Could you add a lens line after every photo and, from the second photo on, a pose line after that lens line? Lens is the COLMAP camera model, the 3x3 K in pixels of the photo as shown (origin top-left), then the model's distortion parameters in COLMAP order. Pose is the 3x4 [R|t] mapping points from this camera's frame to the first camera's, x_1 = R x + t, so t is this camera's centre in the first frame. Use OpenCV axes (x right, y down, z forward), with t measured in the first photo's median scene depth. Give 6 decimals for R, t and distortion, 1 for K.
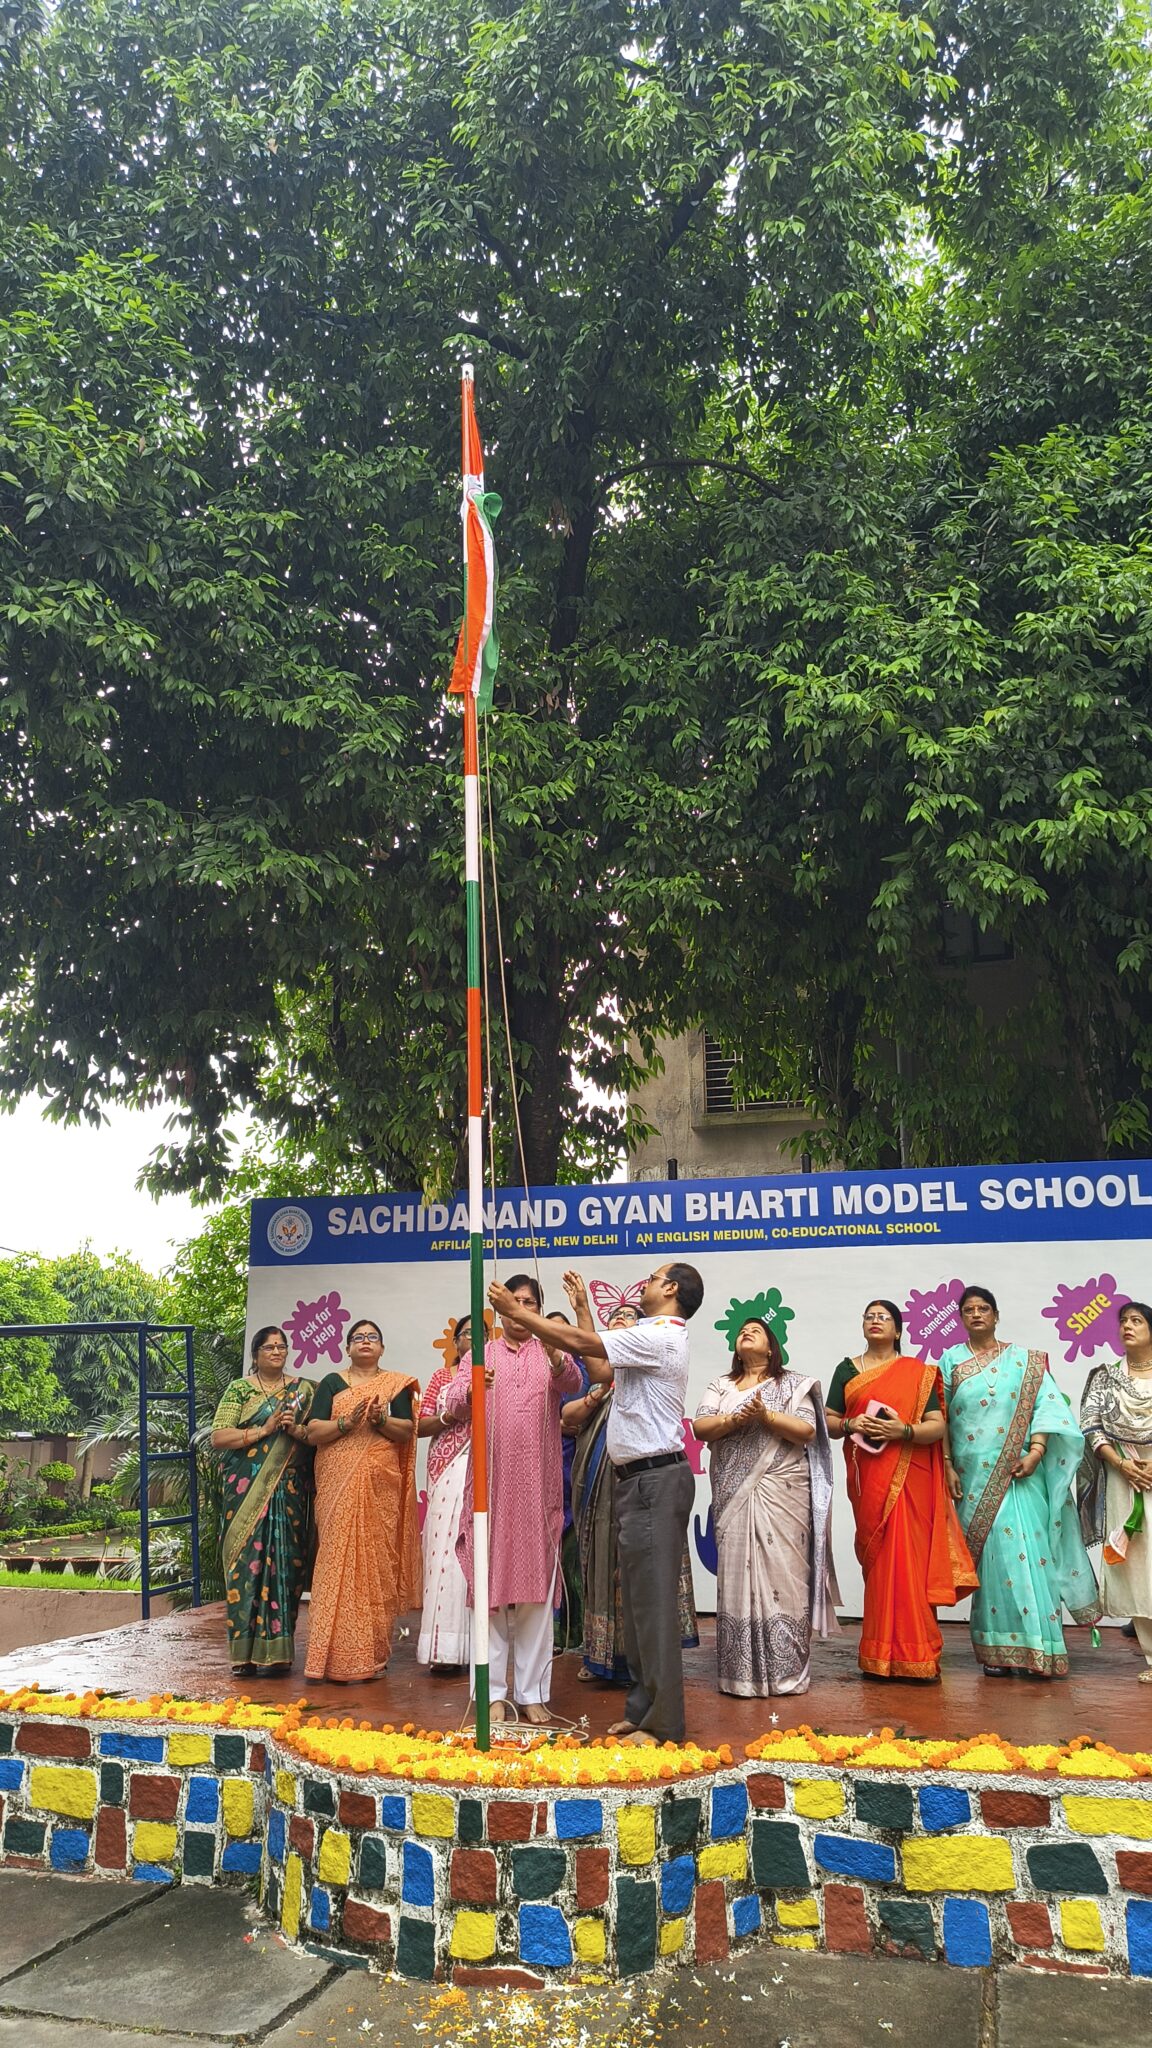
lens RADIAL K [[1345.0, 0, 576.0], [0, 1345.0, 1024.0], [0, 0, 1]] dist [0.030158, -0.048703]
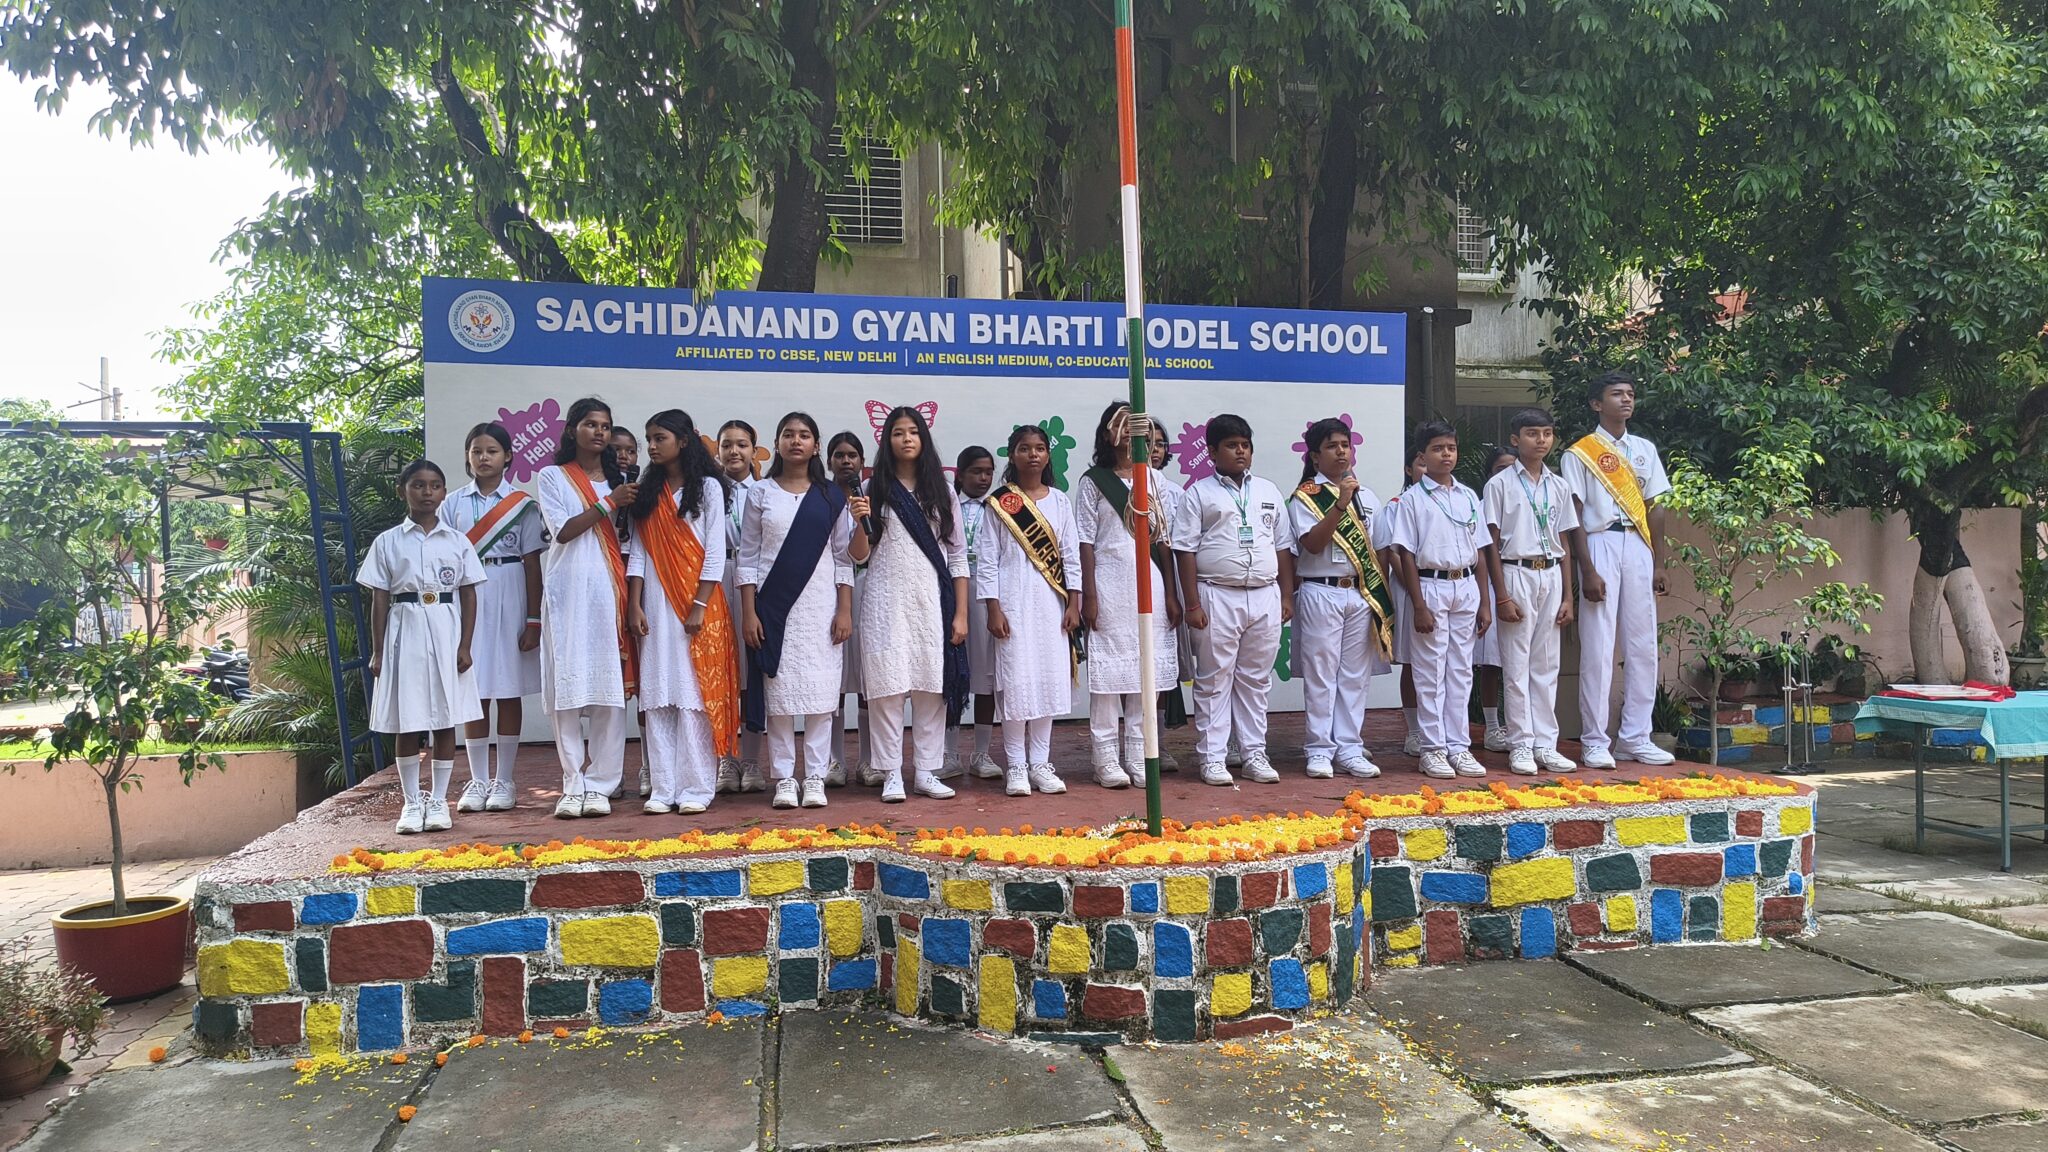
lens RADIAL K [[1345.0, 0, 1024.0], [0, 1345.0, 576.0], [0, 0, 1]] dist [0.030158, -0.048703]
pose [[0.885010, -0.010205, 0.465461, -0.554541], [-0.120290, 0.960802, 0.249781, 0.107956], [-0.449765, -0.277049, 0.849091, 0.233929]]
